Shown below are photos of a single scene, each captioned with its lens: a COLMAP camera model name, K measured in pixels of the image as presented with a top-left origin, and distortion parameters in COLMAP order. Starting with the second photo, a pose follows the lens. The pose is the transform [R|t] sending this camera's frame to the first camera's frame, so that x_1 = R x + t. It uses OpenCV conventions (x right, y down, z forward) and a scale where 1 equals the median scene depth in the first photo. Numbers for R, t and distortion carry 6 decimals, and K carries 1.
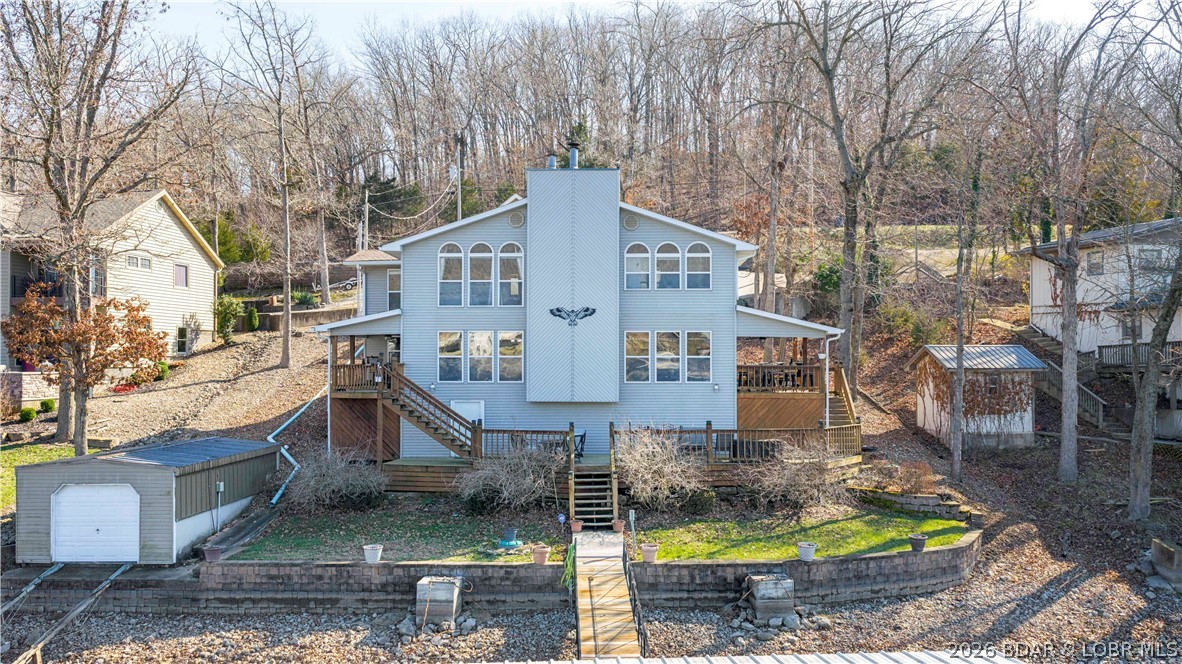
lens RADIAL K [[975.2, 0, 592.4], [0, 975.2, 339.2], [0, 0, 1]] dist [0.022020, 0.005131]
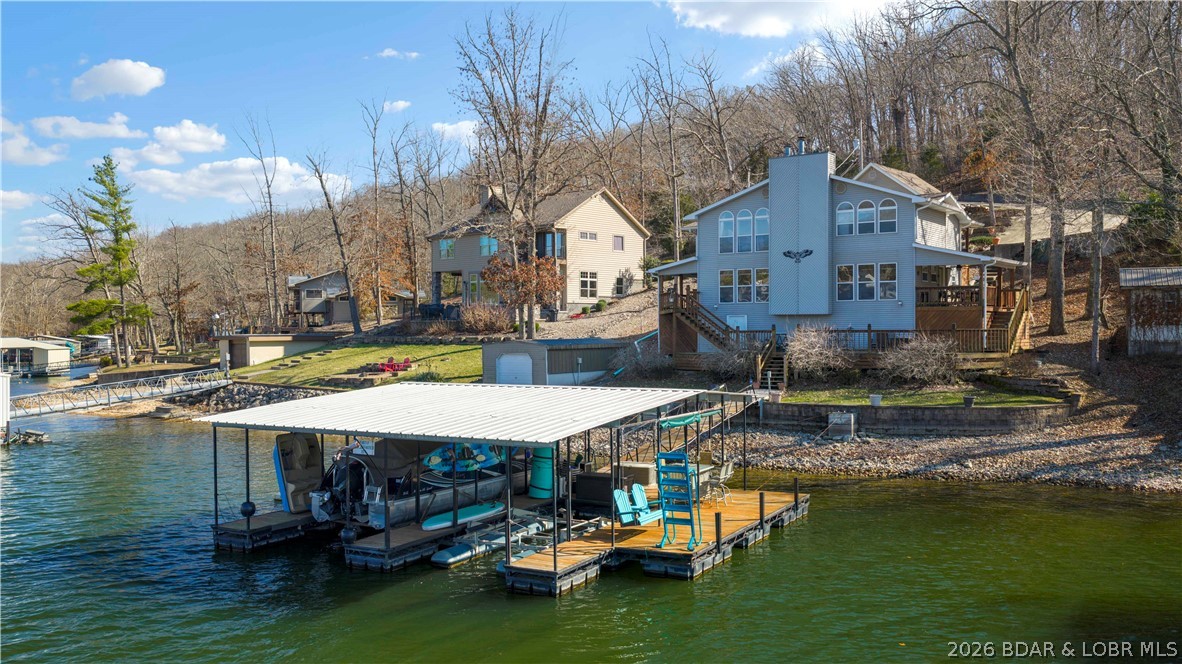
lens RADIAL K [[975.2, 0, 592.4], [0, 975.2, 339.2], [0, 0, 1]] dist [0.022020, 0.005131]
pose [[0.839714, 0.002336, -0.543023, 0.487588], [0.017618, 0.999347, 0.031542, 0.046412], [0.542743, -0.036053, 0.839125, -0.380636]]
